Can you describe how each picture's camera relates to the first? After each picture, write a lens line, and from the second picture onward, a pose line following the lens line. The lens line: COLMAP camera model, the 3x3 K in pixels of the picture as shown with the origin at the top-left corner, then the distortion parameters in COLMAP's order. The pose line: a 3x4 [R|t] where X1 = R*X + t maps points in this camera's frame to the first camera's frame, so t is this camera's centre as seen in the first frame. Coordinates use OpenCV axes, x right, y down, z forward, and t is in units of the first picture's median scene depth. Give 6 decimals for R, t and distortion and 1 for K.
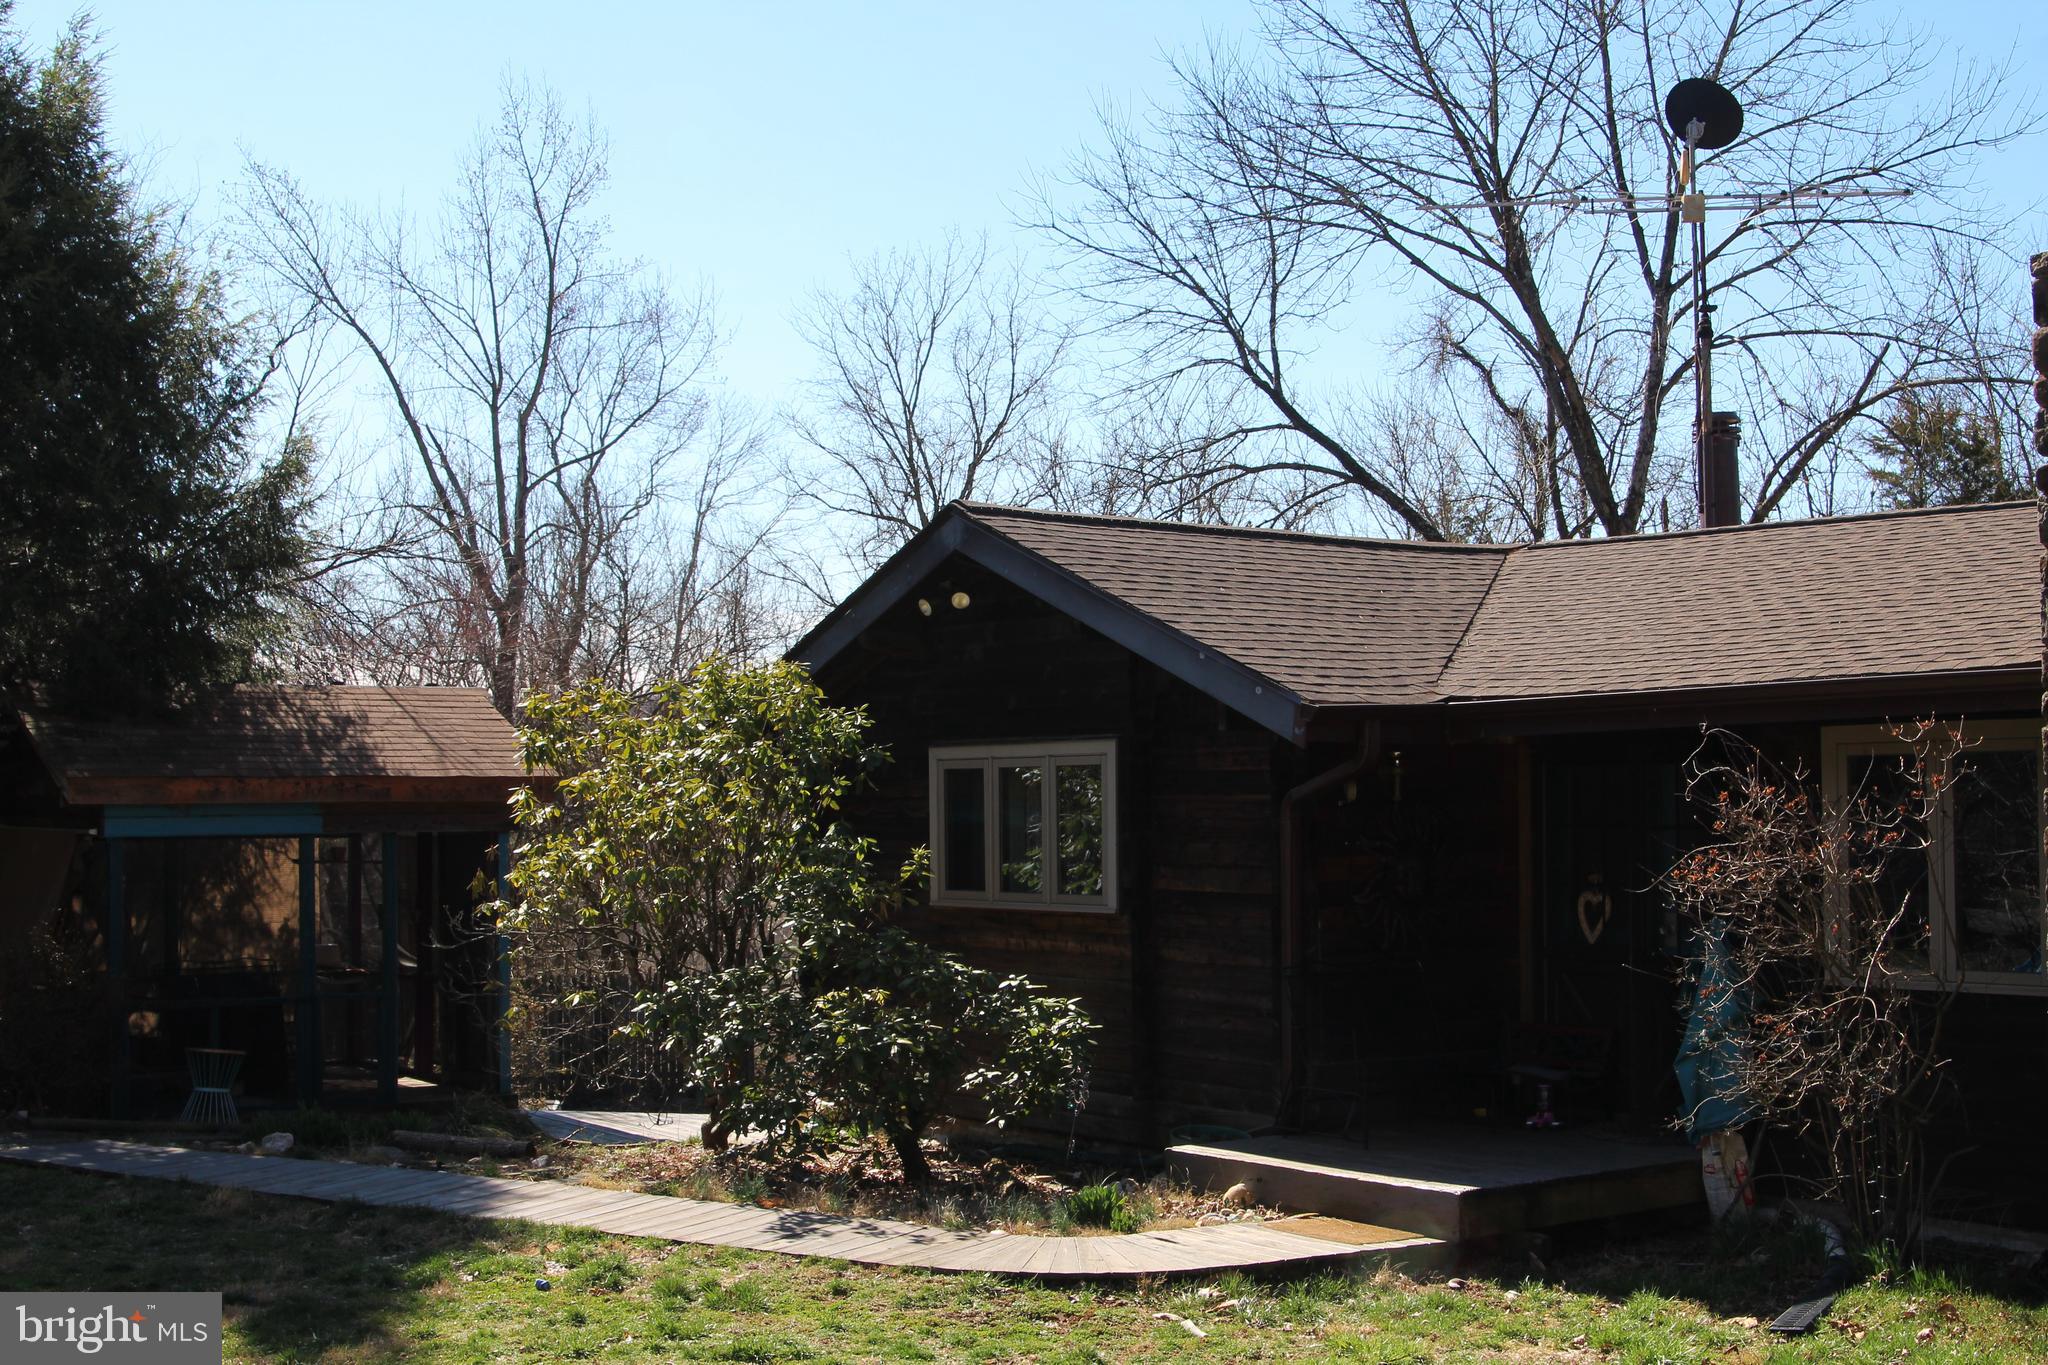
lens RADIAL K [[2695.8, 0, 1028.3], [0, 2695.8, 678.1], [0, 0, 1]] dist [-0.094744, 0.000000]
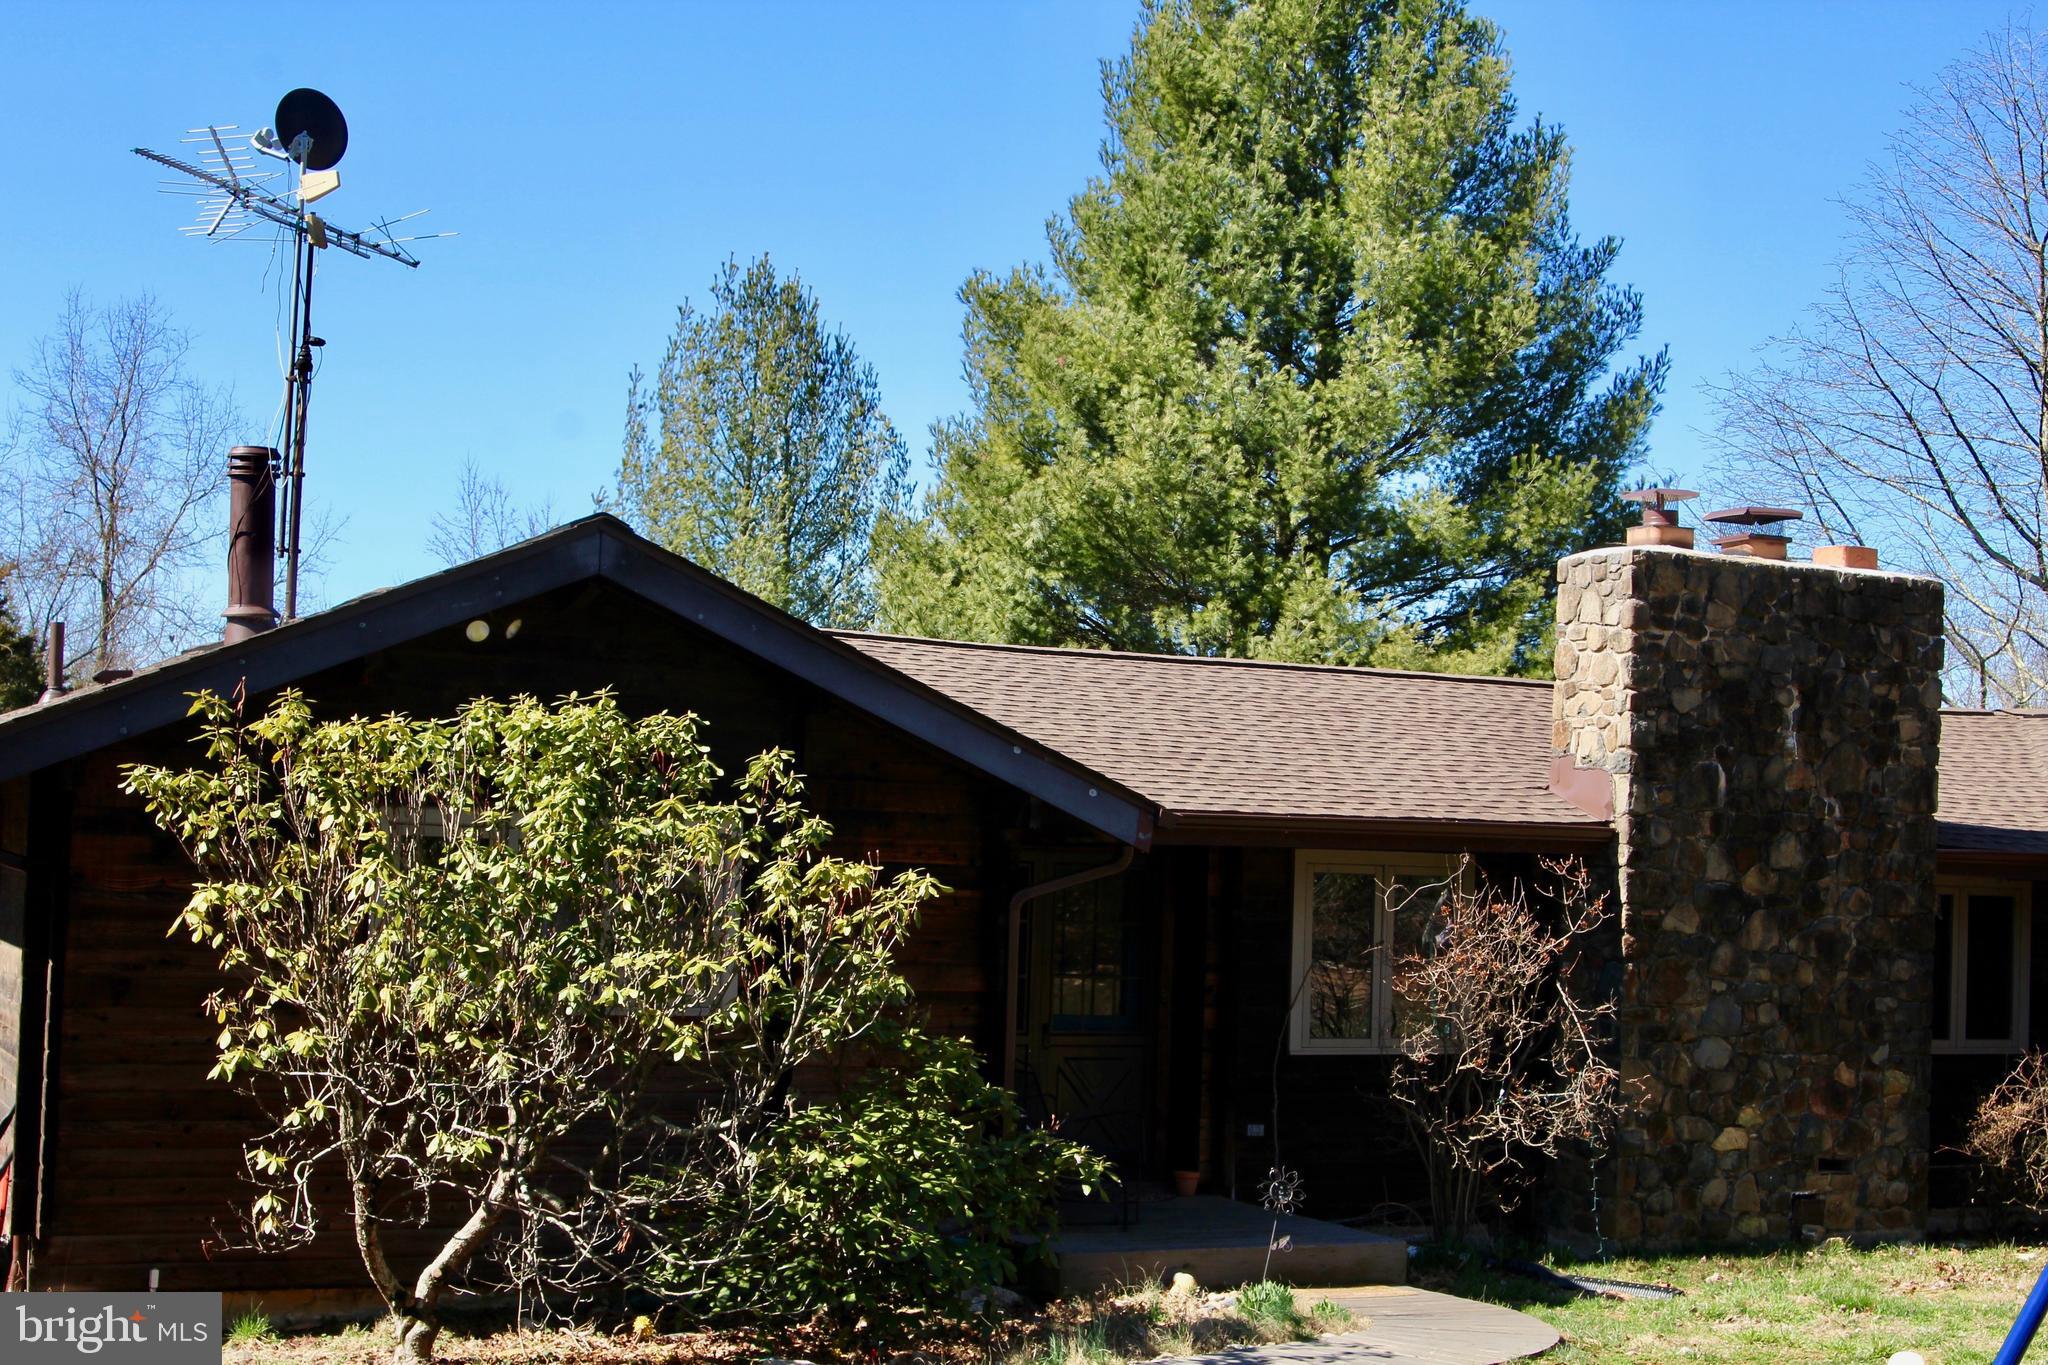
lens RADIAL K [[2924.5, 0, 1030.8], [0, 2924.5, 690.0], [0, 0, 1]] dist [-0.081999, 0.000000]
pose [[0.166798, 0.073534, 0.983245, -0.941700], [-0.078893, 0.995013, -0.061031, 0.033119], [-0.982830, -0.067391, 0.171767, 0.780555]]
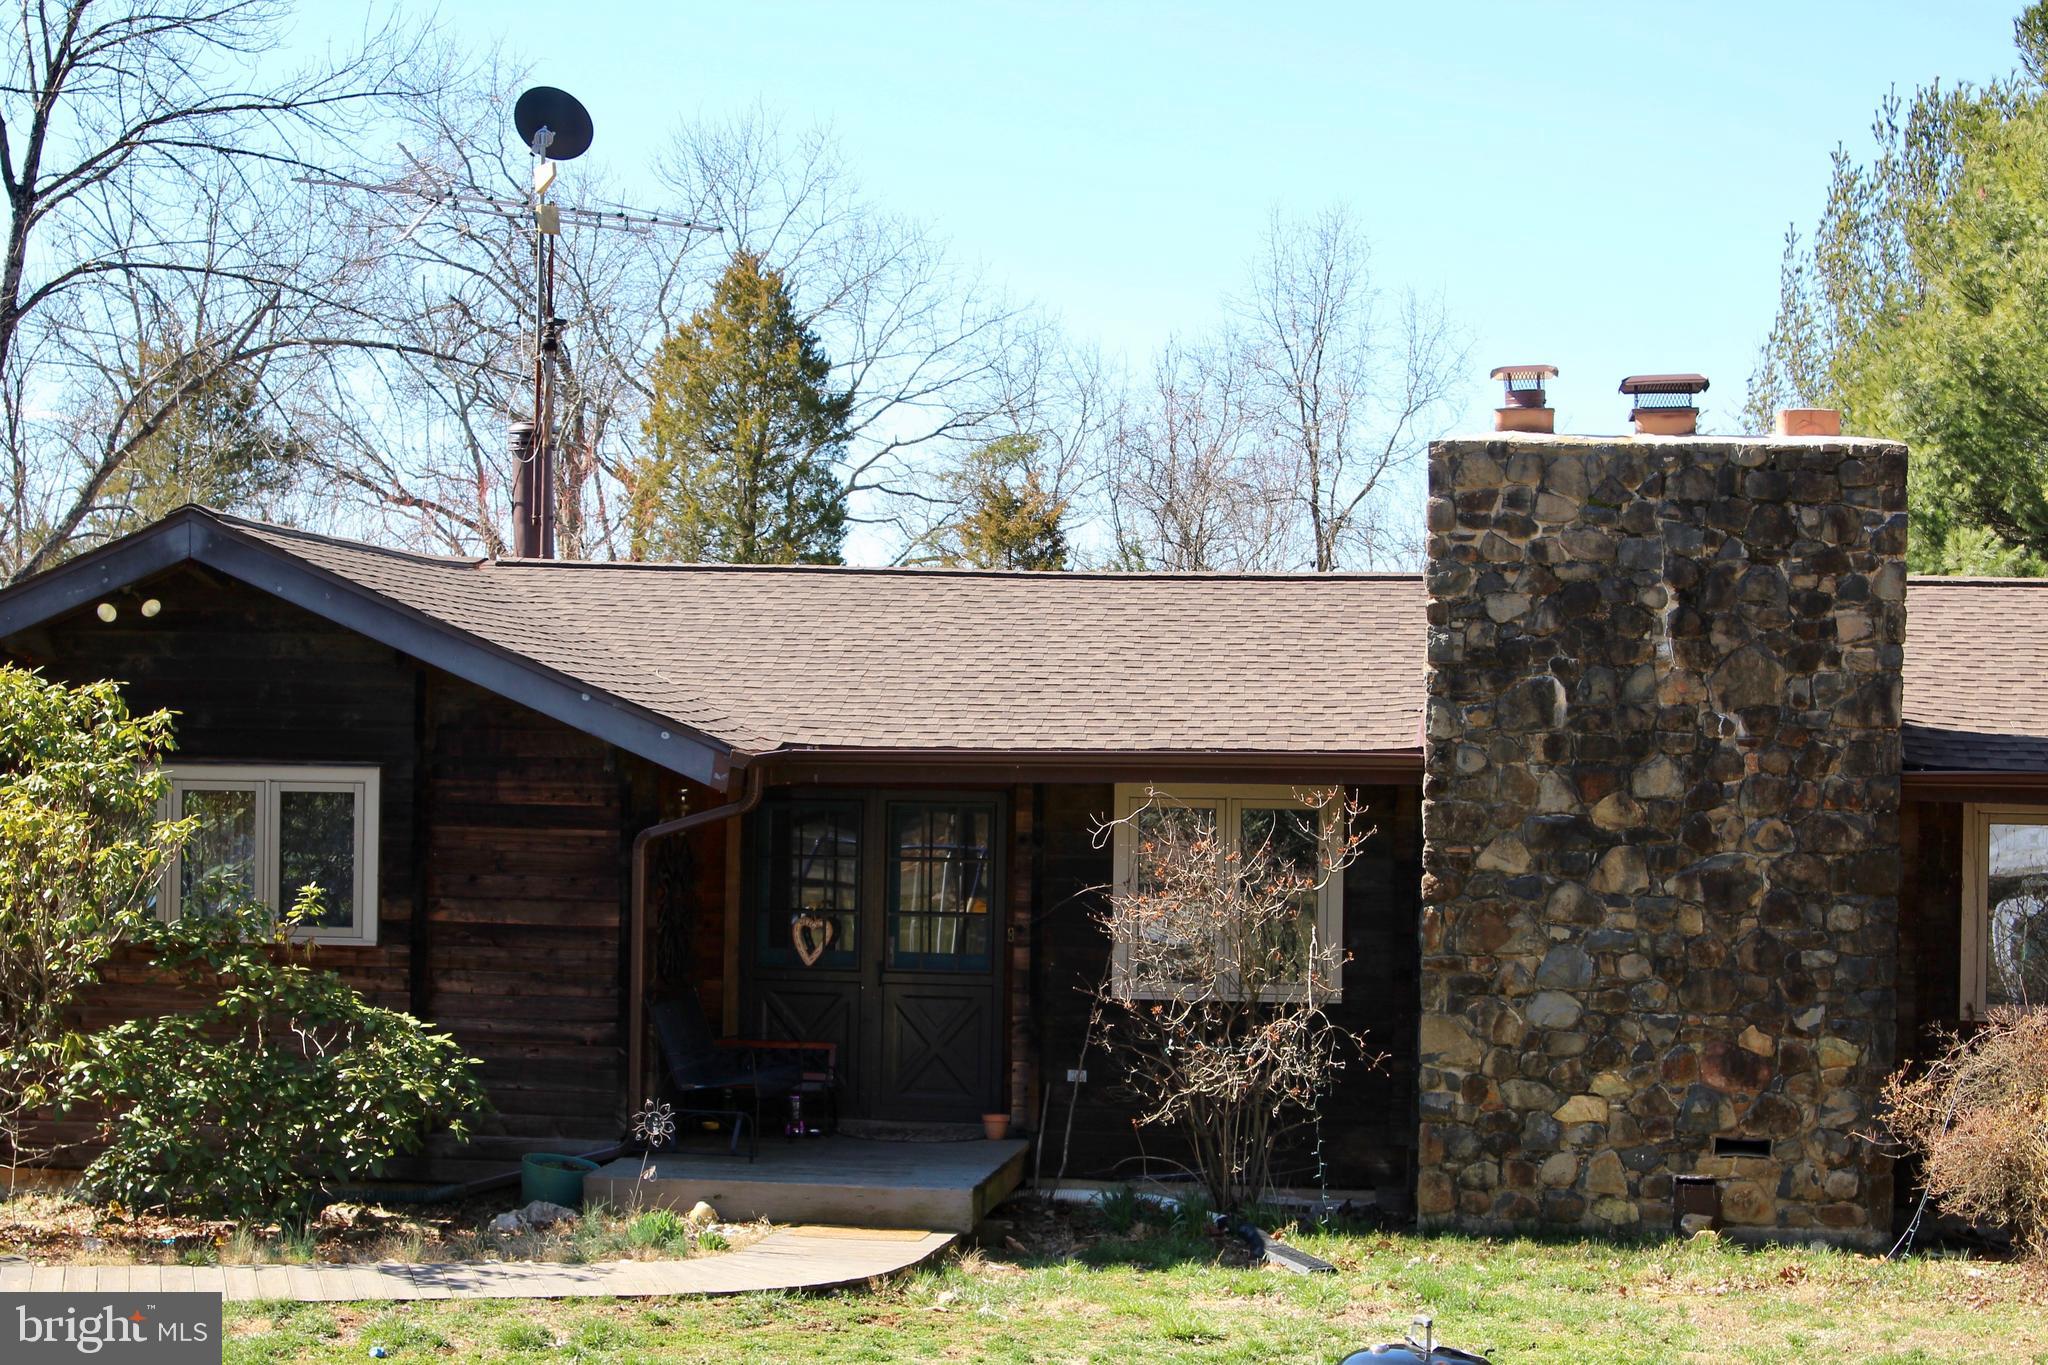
lens RADIAL K [[3376.9, 0, 1017.3], [0, 3376.9, 680.6], [0, 0, 1]] dist [-0.066093, 0.000000]
pose [[0.703586, 0.030839, 0.709941, -0.703611], [-0.052402, 0.998589, 0.008555, -0.032716], [-0.708675, -0.043221, 0.704210, -0.022081]]
